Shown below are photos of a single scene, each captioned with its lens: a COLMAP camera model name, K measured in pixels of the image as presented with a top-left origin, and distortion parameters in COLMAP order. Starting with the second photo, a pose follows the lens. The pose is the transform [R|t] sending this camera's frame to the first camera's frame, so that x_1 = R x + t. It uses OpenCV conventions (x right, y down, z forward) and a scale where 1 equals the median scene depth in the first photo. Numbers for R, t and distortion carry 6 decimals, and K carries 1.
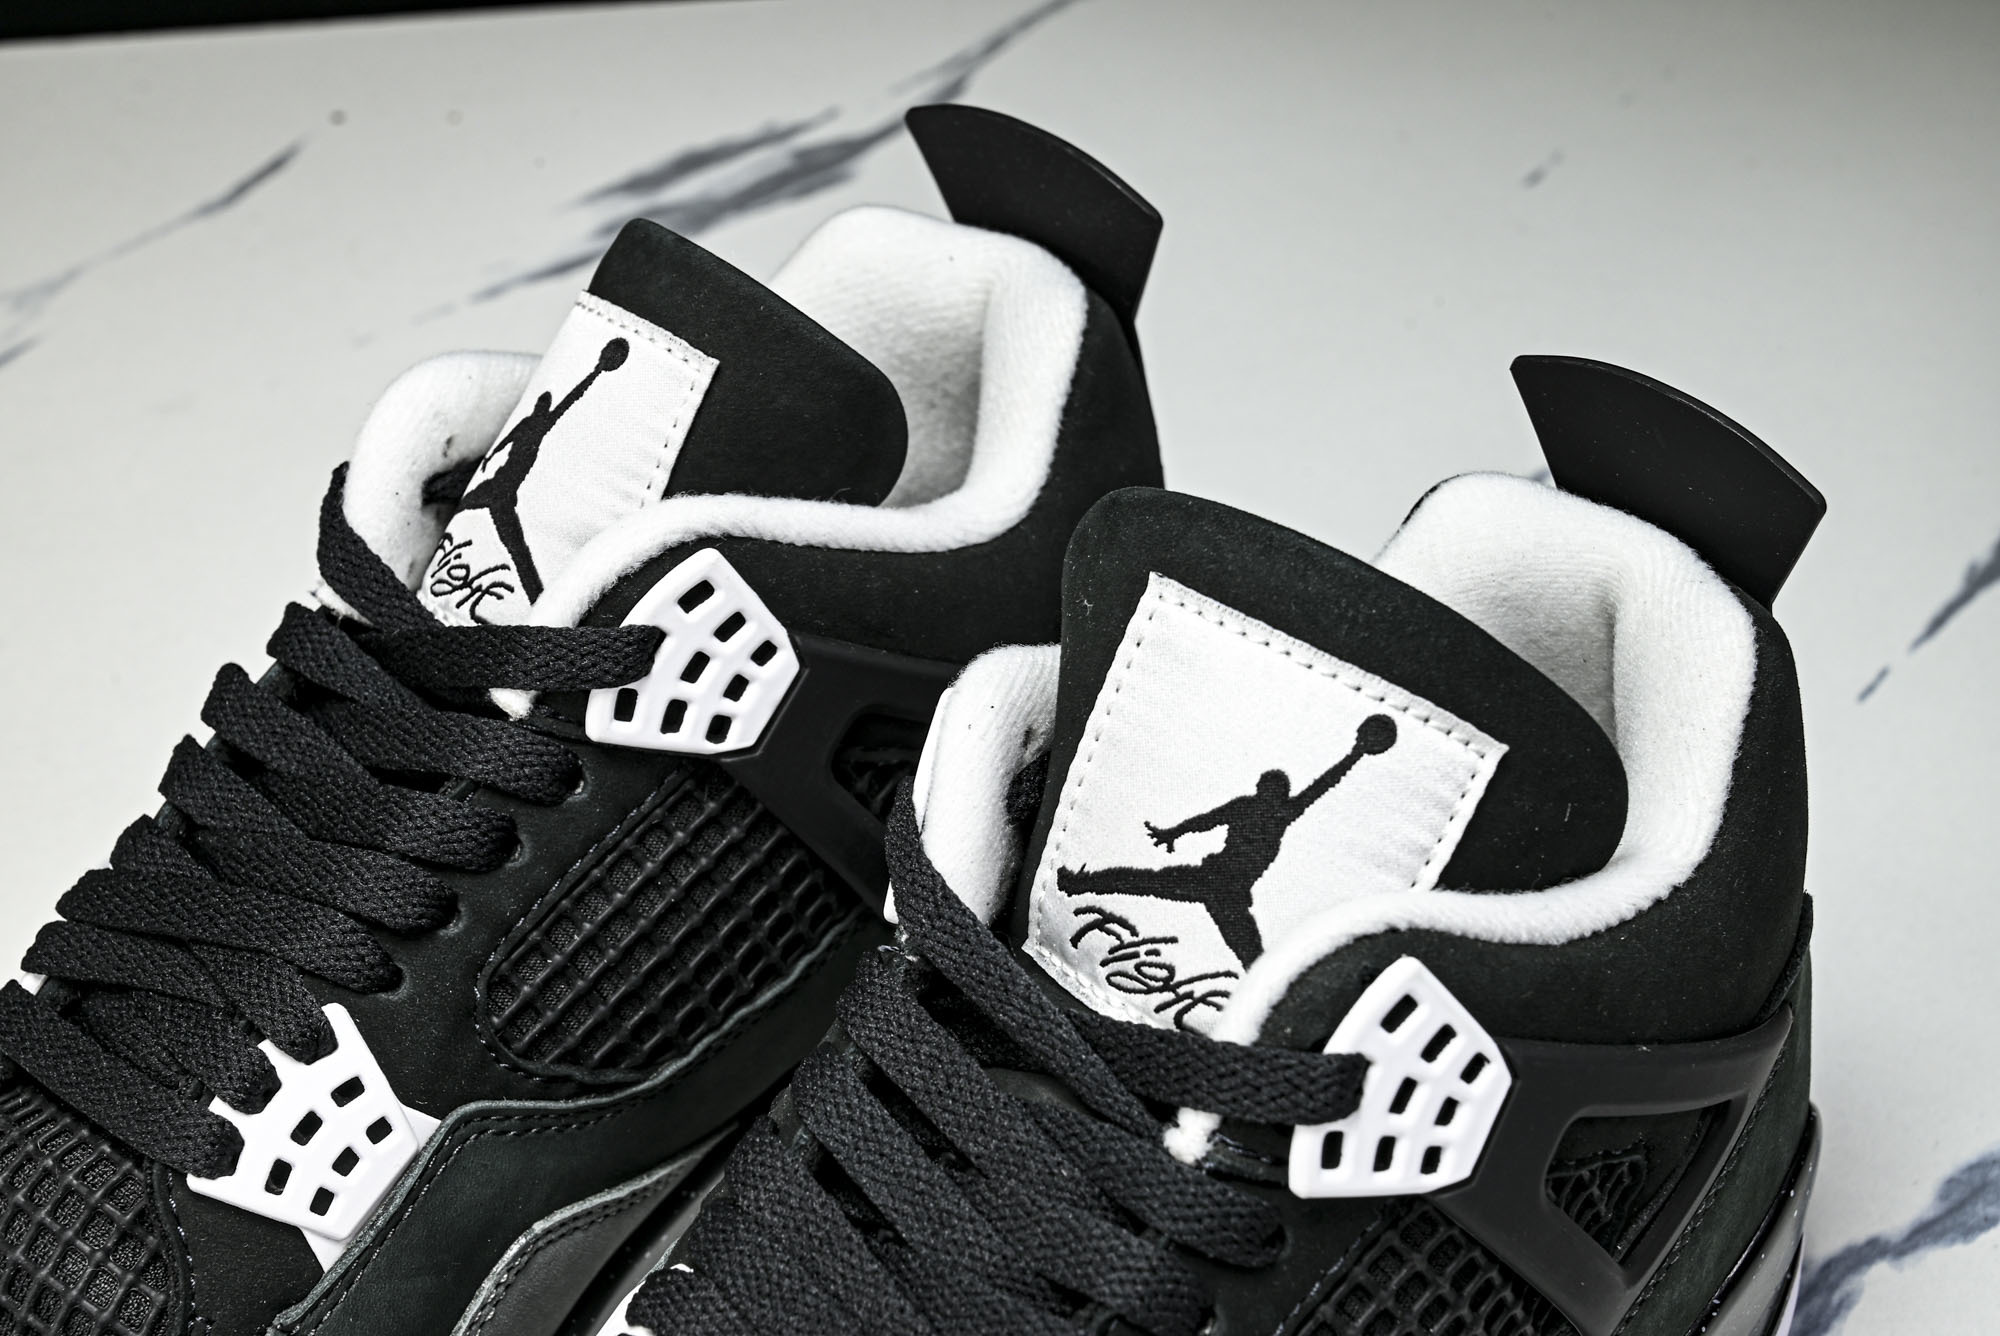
lens RADIAL K [[3053.5, 0, 955.2], [0, 3053.5, 758.5], [0, 0, 1]] dist [-0.058492, 0.000000]
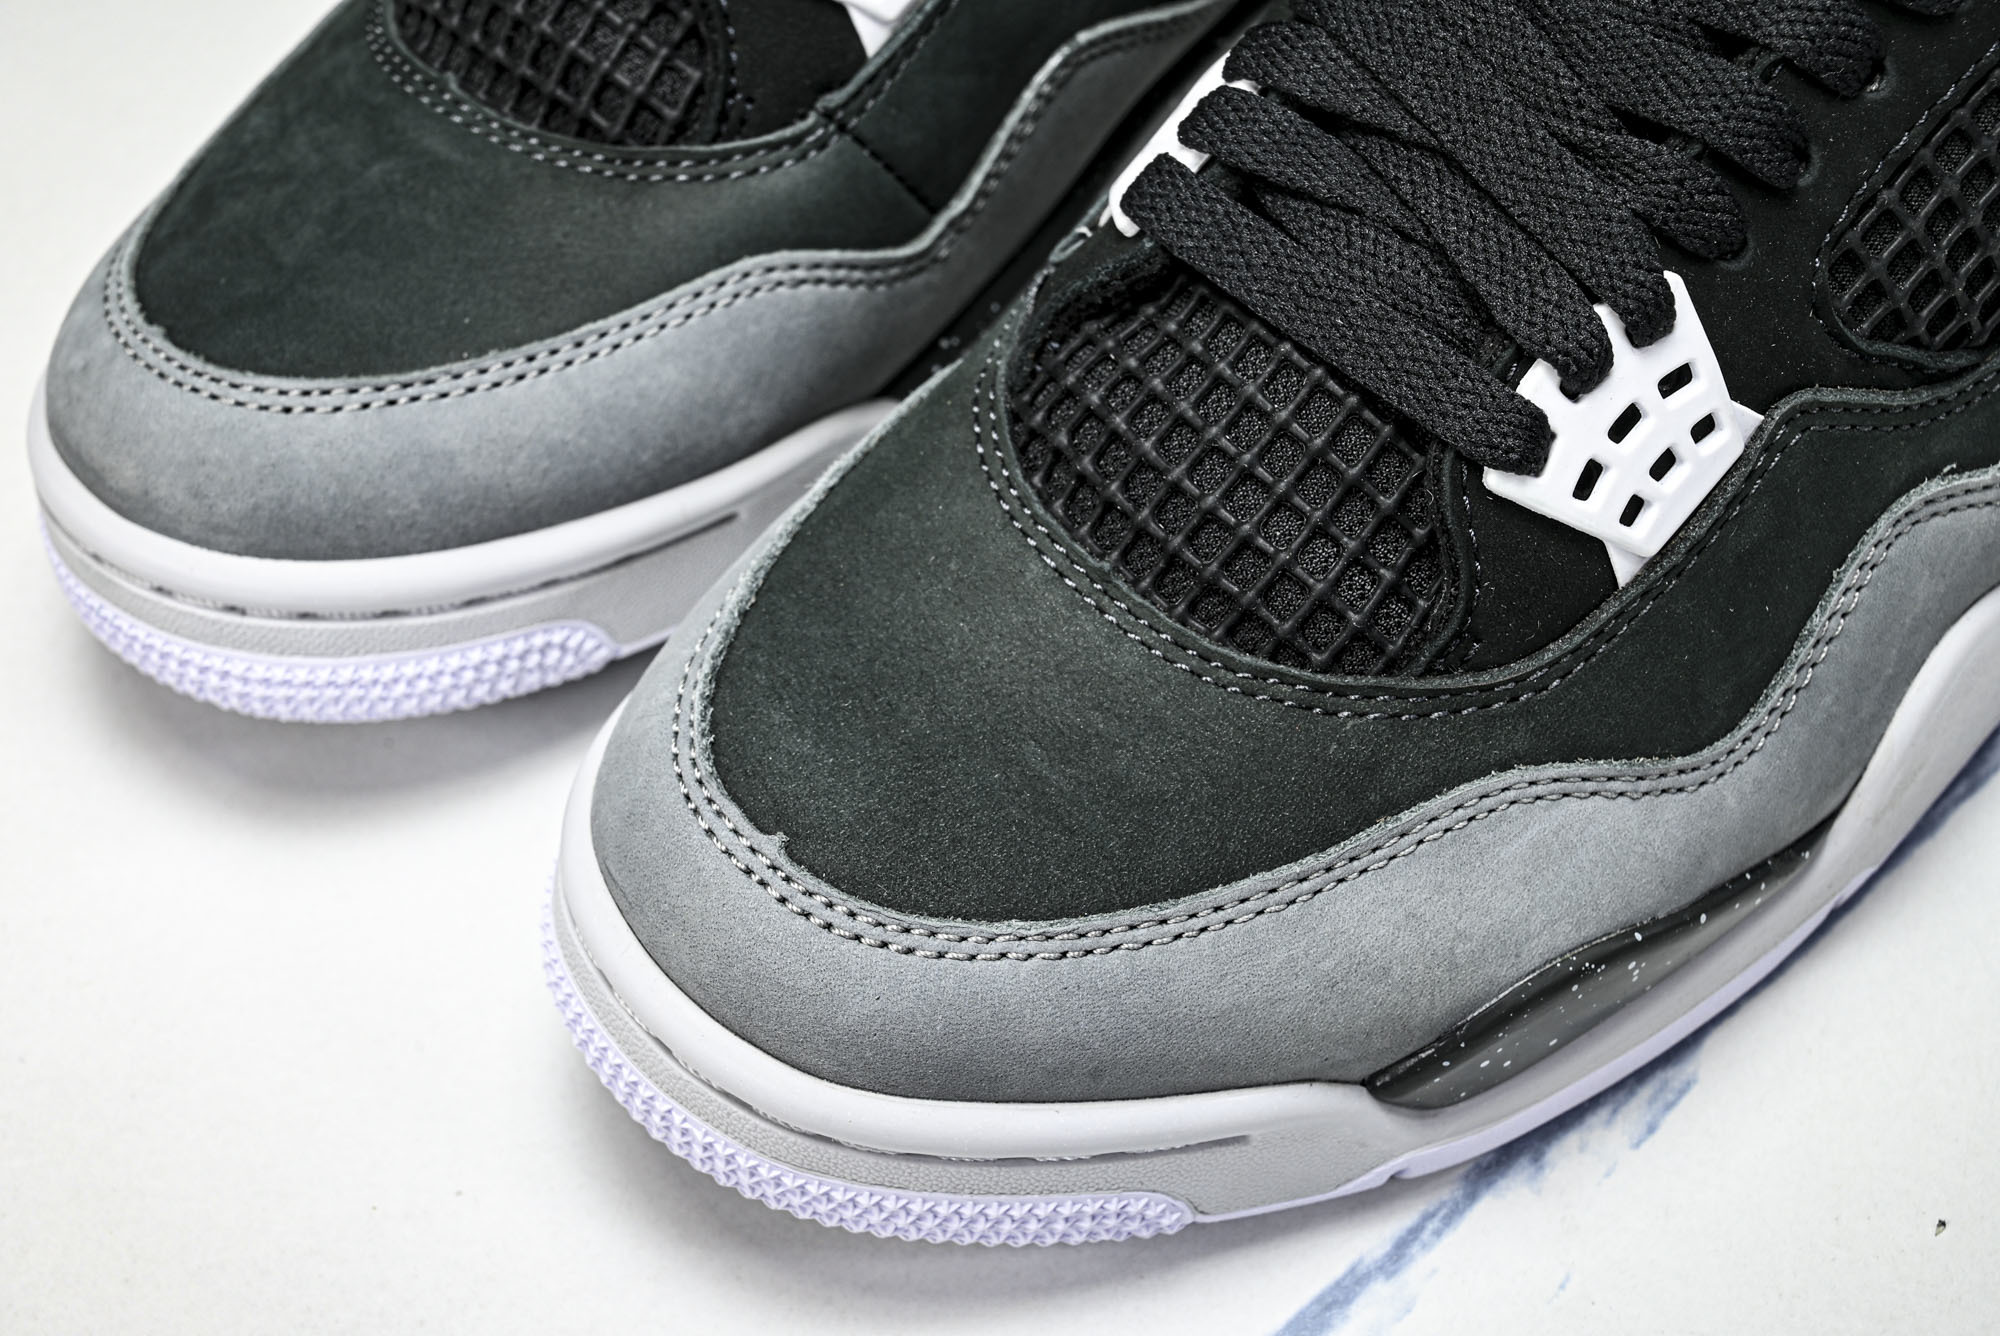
lens RADIAL K [[3053.5, 0, 997.4], [0, 3053.5, 662.0], [0, 0, 1]] dist [-0.058492, 0.000000]
pose [[0.997839, 0.042595, -0.050034, -0.119282], [-0.031505, 0.978342, 0.204583, 0.166605], [0.057664, -0.202564, 0.977570, 0.051559]]
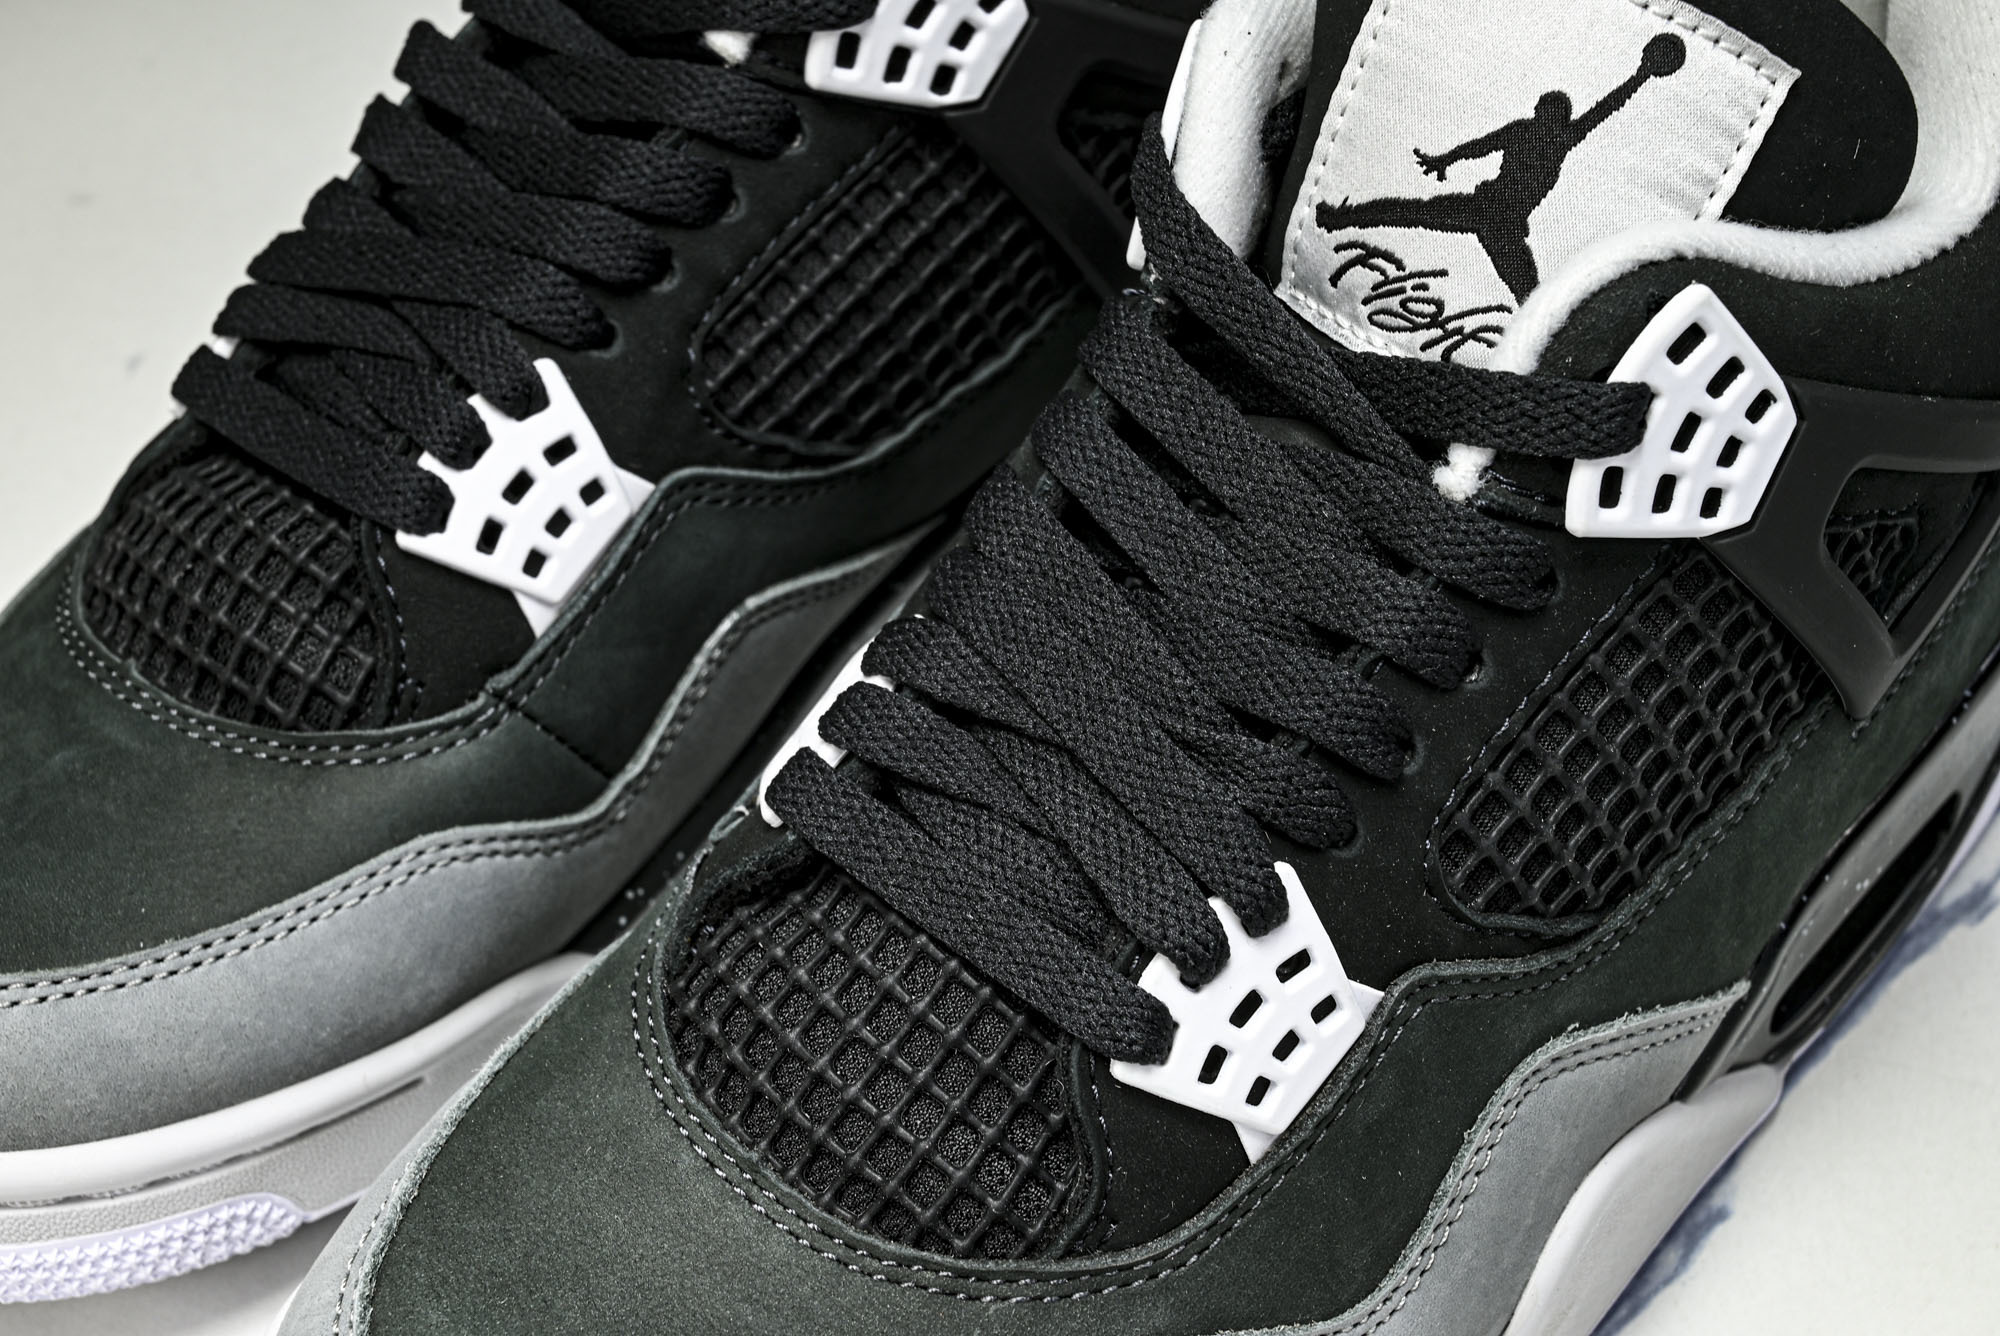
lens RADIAL K [[3053.5, 0, 987.9], [0, 3053.5, 687.4], [0, 0, 1]] dist [-0.058492, 0.000000]
pose [[0.999857, 0.010598, -0.013146, -0.053884], [-0.009077, 0.993801, 0.110805, 0.080159], [0.014239, -0.110670, 0.993755, 0.038681]]
